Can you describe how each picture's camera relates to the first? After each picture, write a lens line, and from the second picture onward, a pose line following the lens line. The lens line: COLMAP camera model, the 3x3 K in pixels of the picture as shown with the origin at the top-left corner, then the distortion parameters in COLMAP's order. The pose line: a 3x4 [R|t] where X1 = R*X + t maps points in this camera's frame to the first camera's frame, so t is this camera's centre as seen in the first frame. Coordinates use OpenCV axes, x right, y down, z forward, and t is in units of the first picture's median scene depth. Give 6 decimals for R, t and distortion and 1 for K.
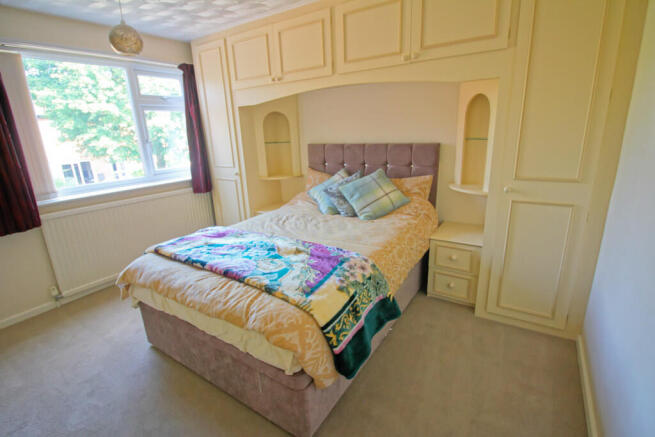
lens RADIAL K [[306.7, 0, 327.6], [0, 306.7, 217.4], [0, 0, 1]] dist [-0.013315, -0.003875]
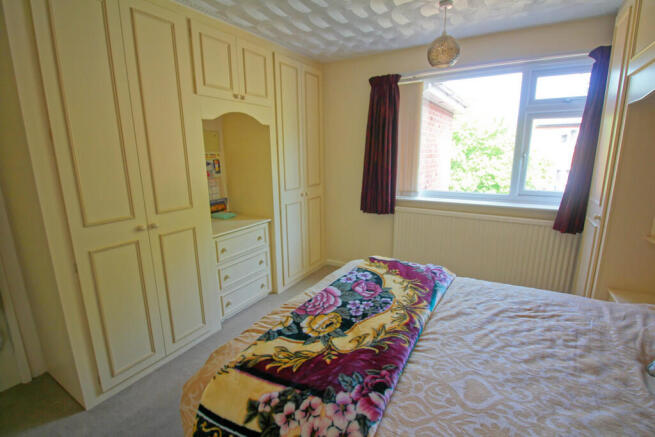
lens RADIAL K [[306.7, 0, 328.0], [0, 306.7, 218.5], [0, 0, 1]] dist [-0.013315, -0.003875]
pose [[0.052177, 0.252099, -0.966294, 0.349427], [-0.265895, 0.936190, 0.229888, -0.195387], [0.962589, 0.244938, 0.115879, 0.607588]]
